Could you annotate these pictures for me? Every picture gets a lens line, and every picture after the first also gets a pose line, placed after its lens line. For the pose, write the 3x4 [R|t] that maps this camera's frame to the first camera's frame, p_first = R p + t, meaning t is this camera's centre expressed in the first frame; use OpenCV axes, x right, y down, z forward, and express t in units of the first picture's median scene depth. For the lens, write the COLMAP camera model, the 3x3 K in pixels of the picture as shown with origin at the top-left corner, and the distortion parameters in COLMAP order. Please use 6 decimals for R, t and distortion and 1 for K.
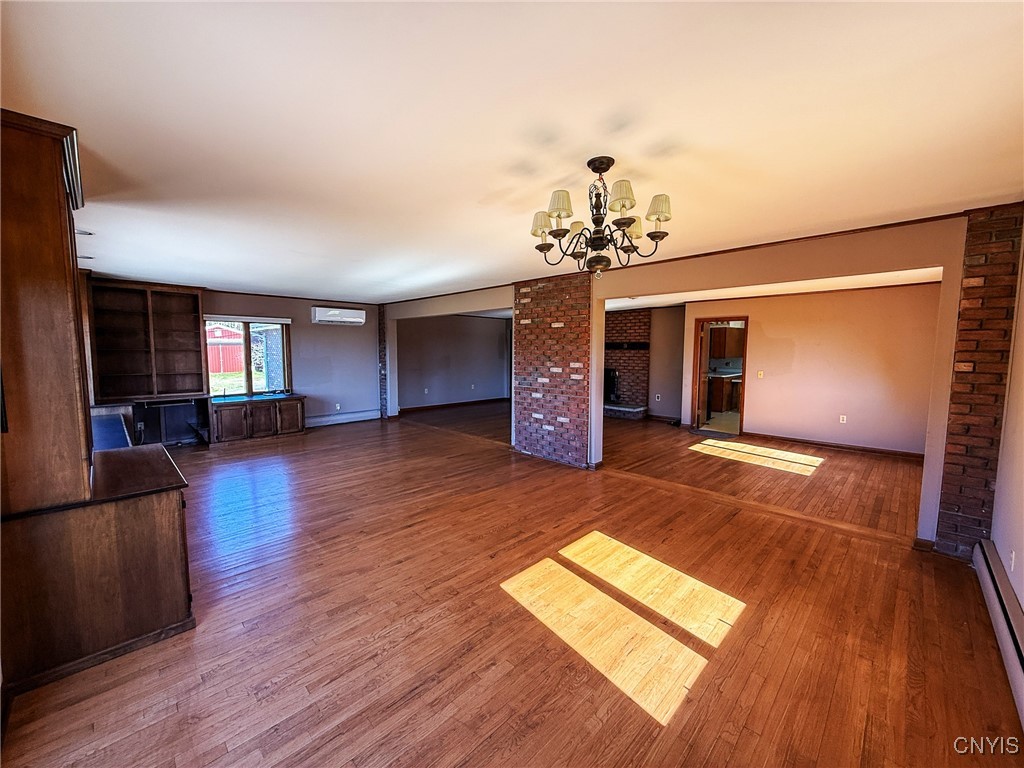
lens RADIAL K [[405.5, 0, 512.0], [0, 405.5, 384.0], [0, 0, 1]] dist [0.000466, 0.000071]
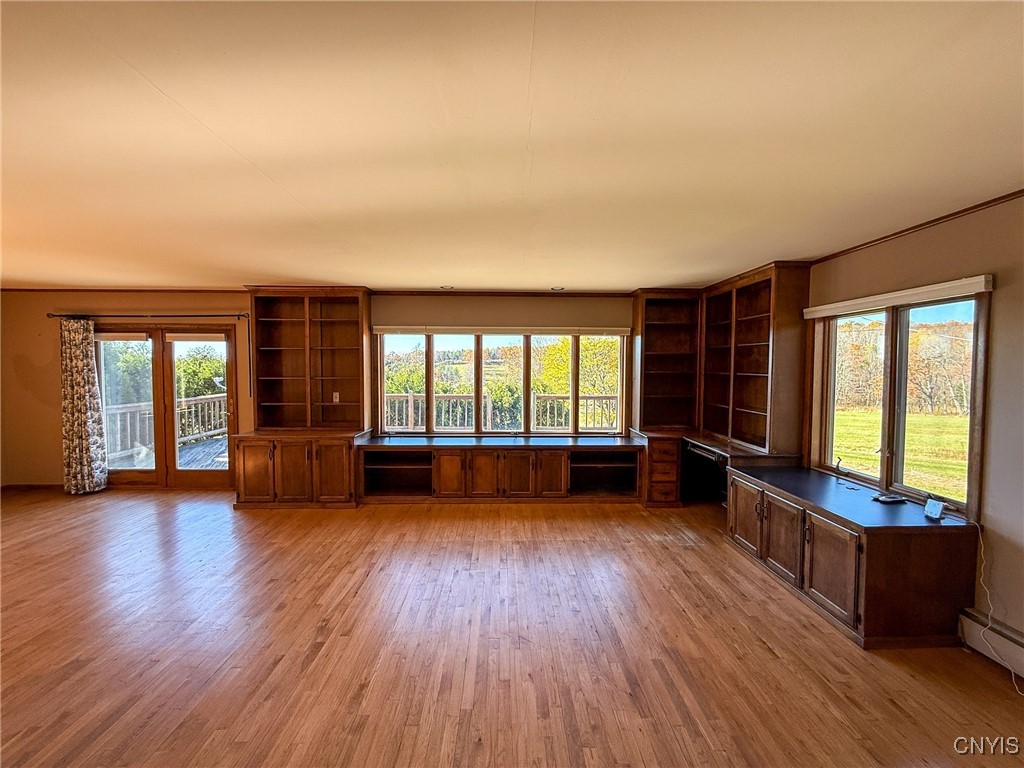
lens RADIAL K [[405.5, 0, 512.0], [0, 405.5, 384.0], [0, 0, 1]] dist [0.000466, 0.000071]
pose [[-0.699629, 0.011490, -0.714414, -0.111813], [-0.069753, 0.993996, 0.084296, -0.094278], [0.711093, 0.108809, -0.694627, 1.136559]]
